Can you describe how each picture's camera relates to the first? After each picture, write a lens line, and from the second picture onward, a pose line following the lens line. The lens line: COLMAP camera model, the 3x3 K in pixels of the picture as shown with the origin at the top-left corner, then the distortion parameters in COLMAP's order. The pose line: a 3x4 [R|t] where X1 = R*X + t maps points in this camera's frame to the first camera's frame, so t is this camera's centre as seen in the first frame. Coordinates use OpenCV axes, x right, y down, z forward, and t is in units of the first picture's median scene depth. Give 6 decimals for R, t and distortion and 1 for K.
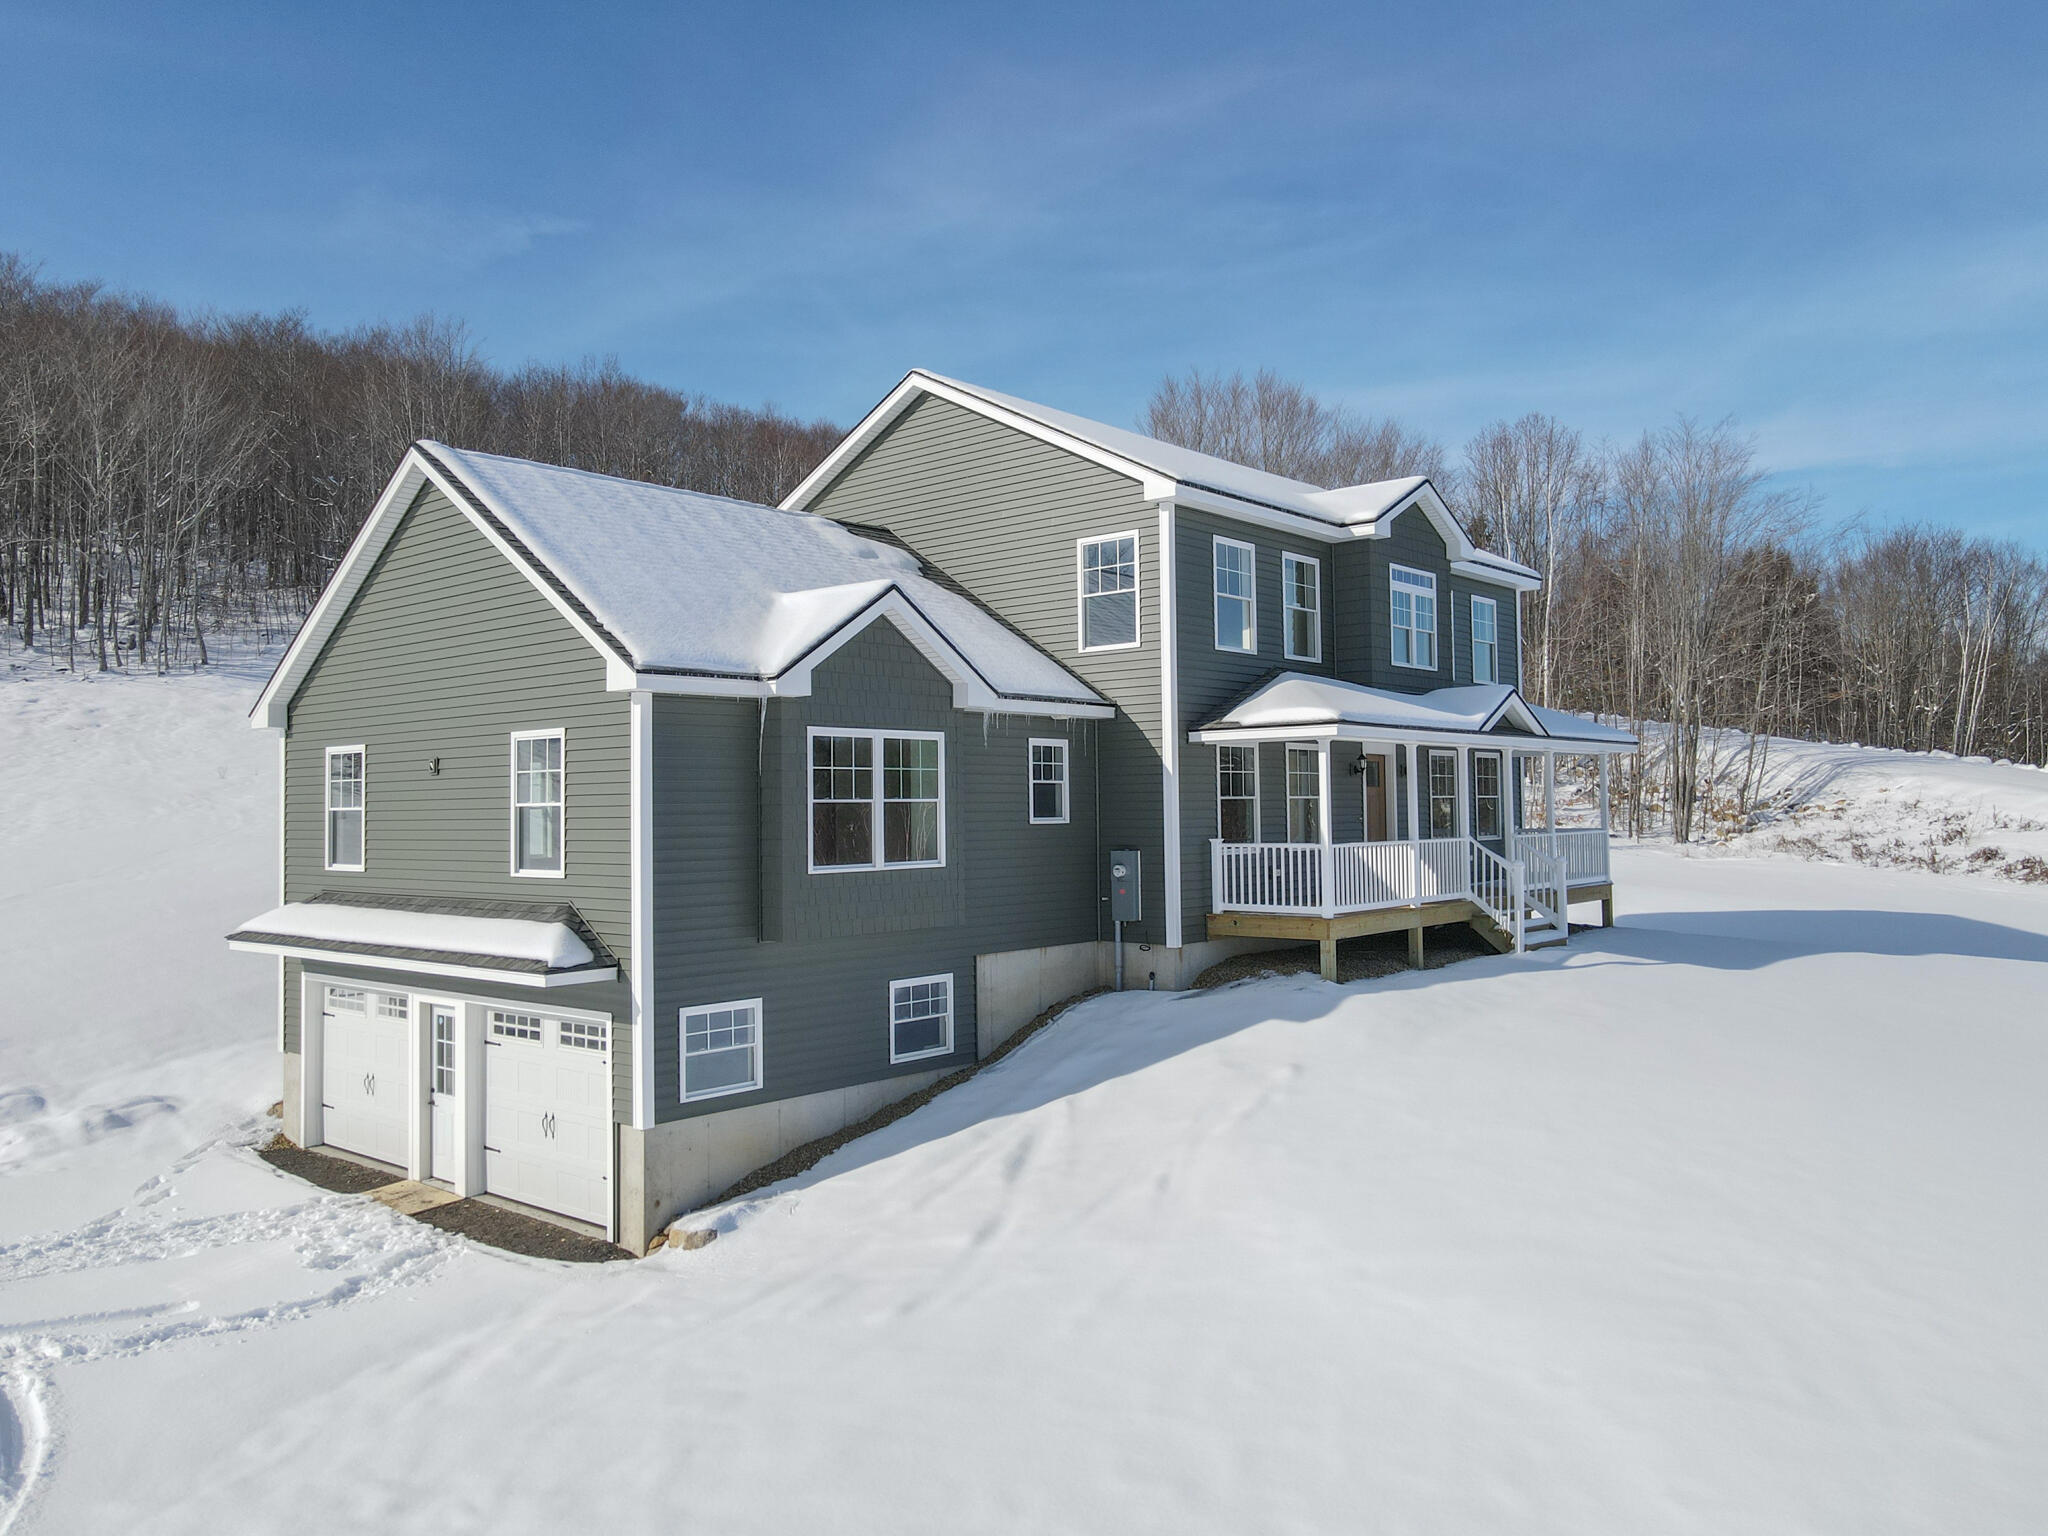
lens RADIAL K [[1504.5, 0, 1024.0], [0, 1504.5, 768.0], [0, 0, 1]] dist [-0.006673, 0.028124]
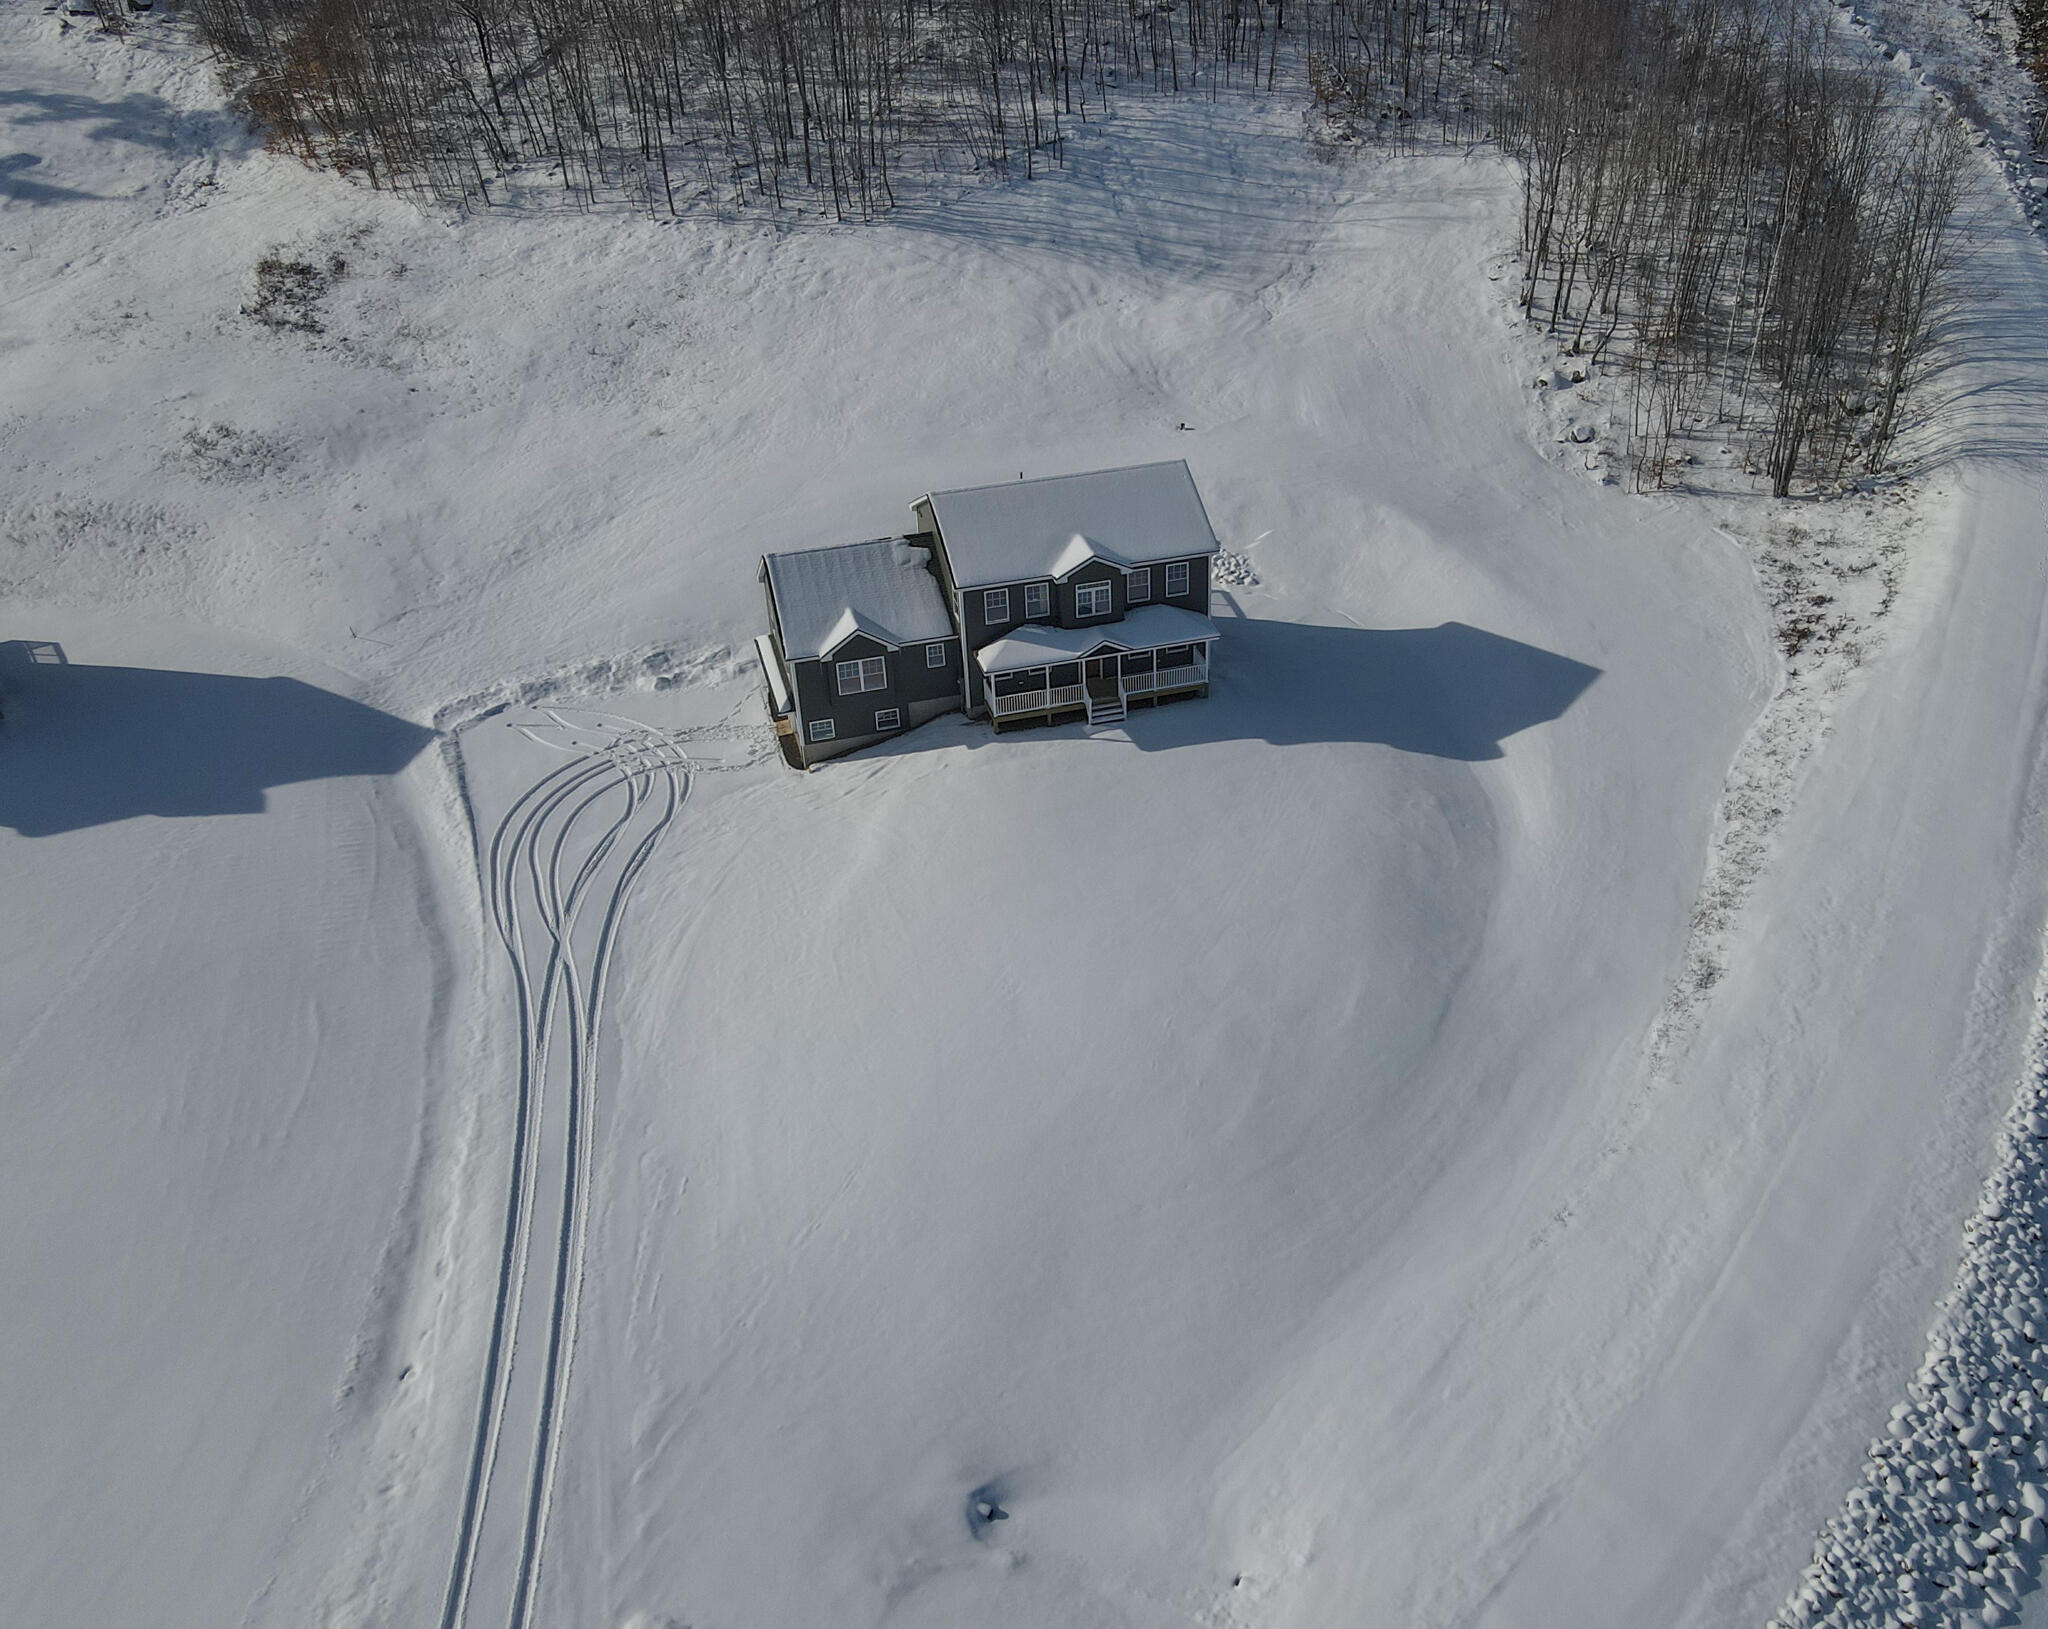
lens RADIAL K [[1739.5, 0, 1024.0], [0, 1739.5, 814.5], [0, 0, 1]] dist [-0.000056, -0.001037]
pose [[0.831958, 0.292883, -0.471239, 2.142733], [0.037218, 0.817953, 0.574079, -1.948037], [0.553589, -0.495148, 0.669602, -1.689246]]
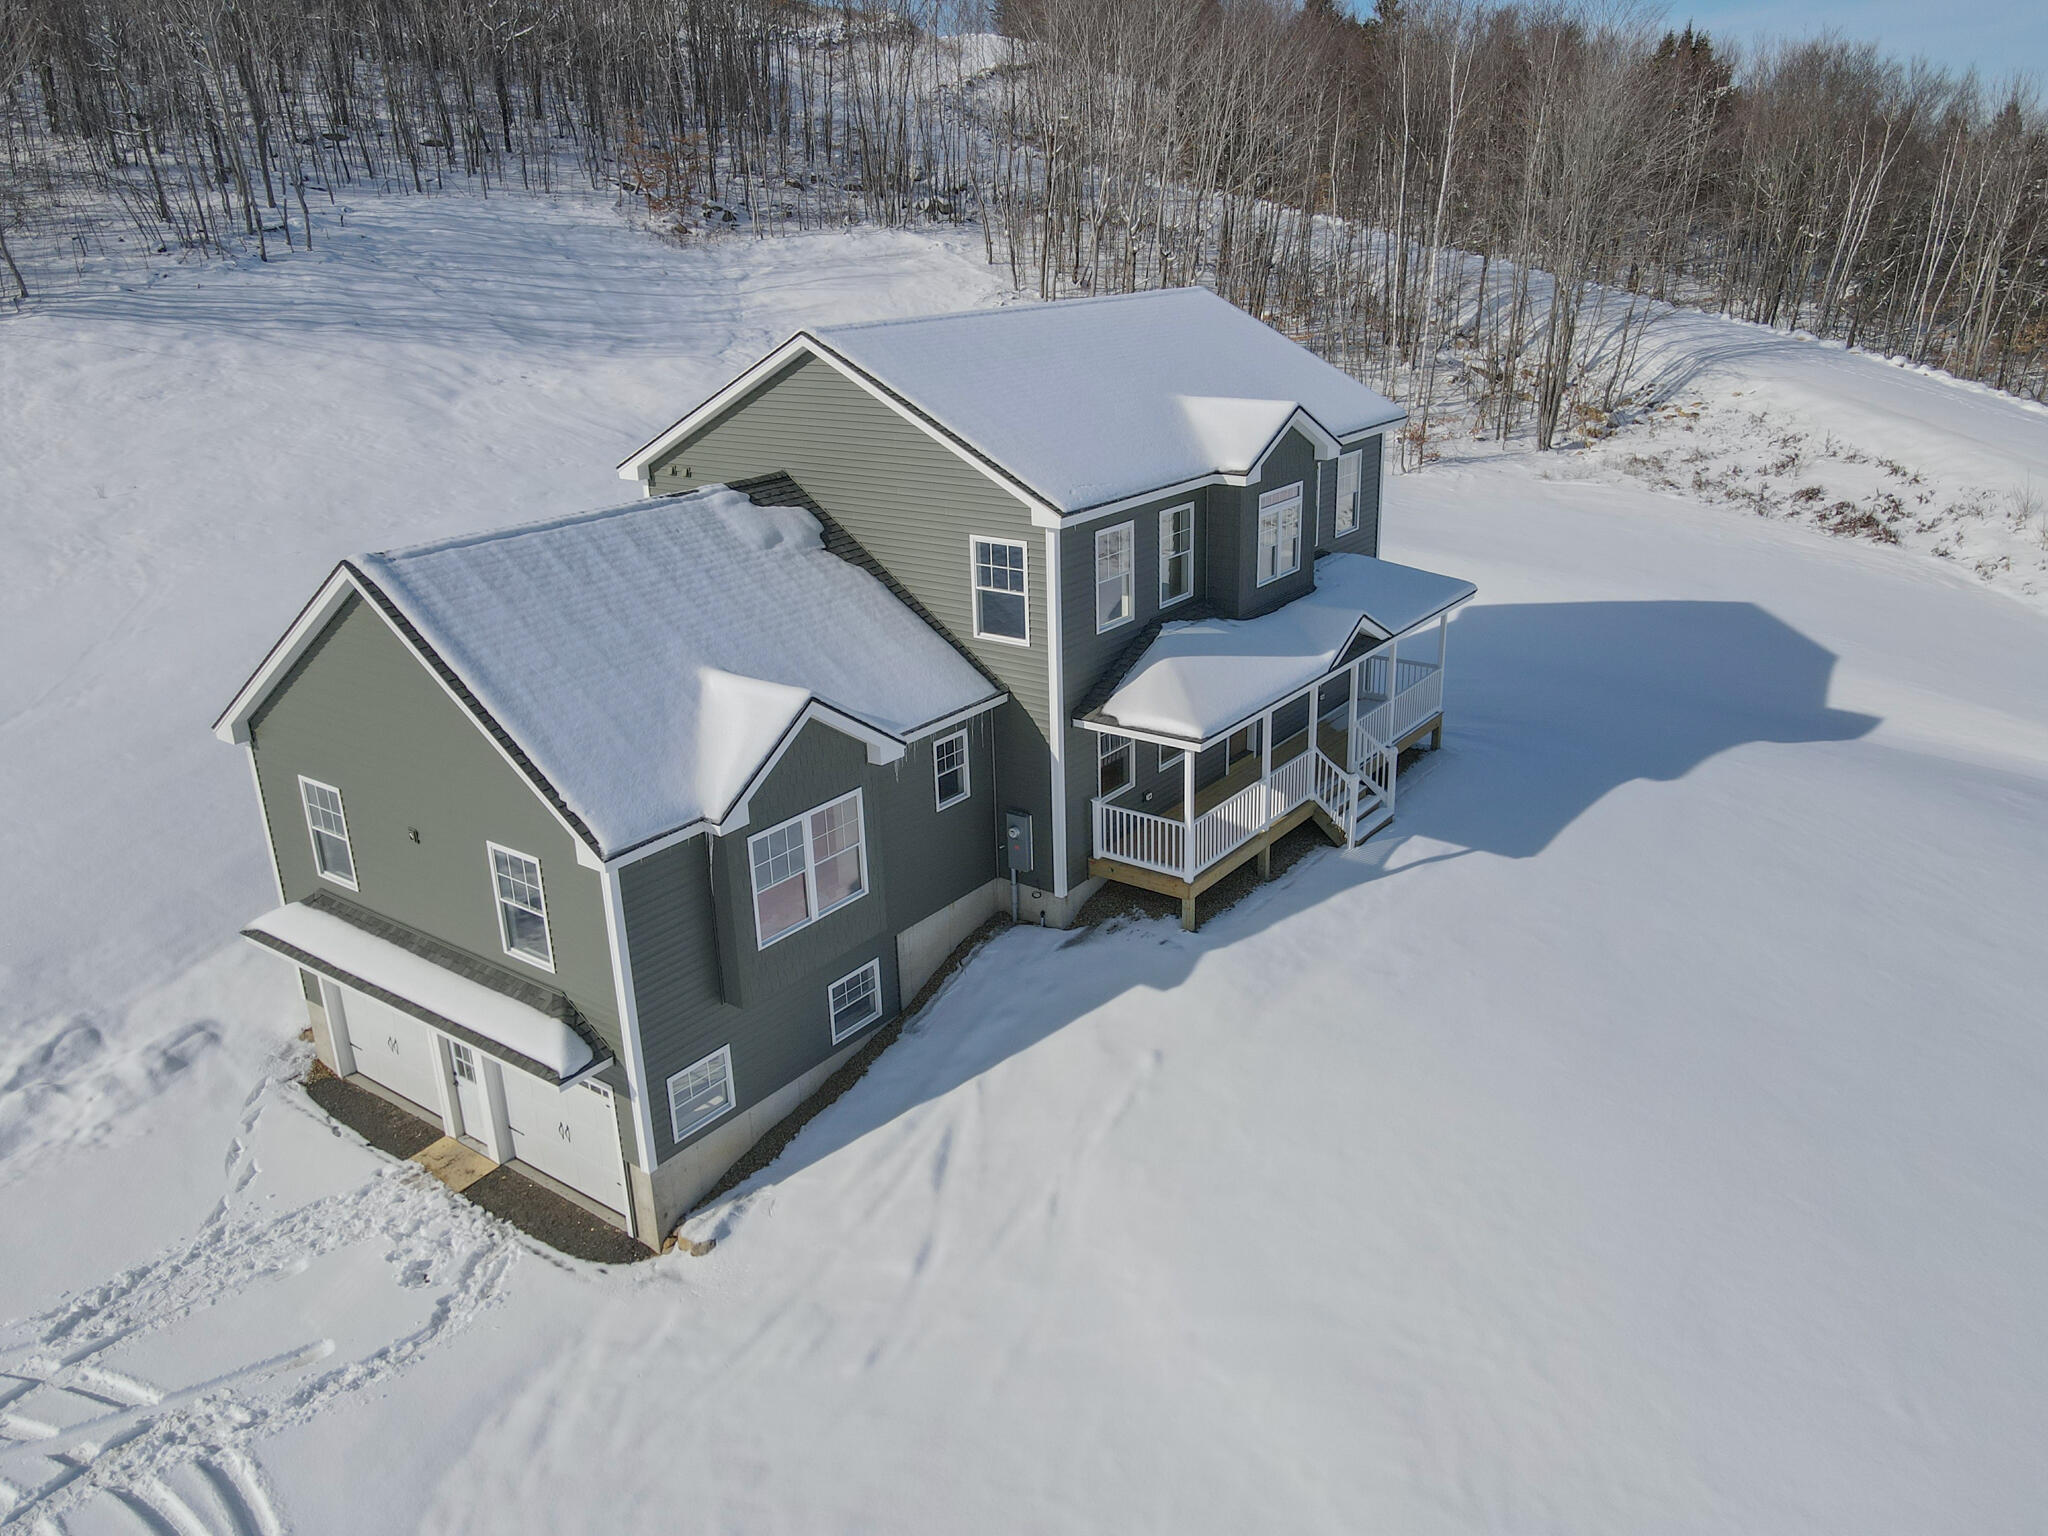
lens RADIAL K [[1502.5, 0, 1026.7], [0, 1502.5, 762.3], [0, 0, 1]] dist [-0.015128, 0.049400]
pose [[0.996883, -0.040439, 0.067738, -0.003851], [0.012488, 0.928689, 0.370649, -0.424981], [-0.077896, -0.368648, 0.926300, -0.062341]]
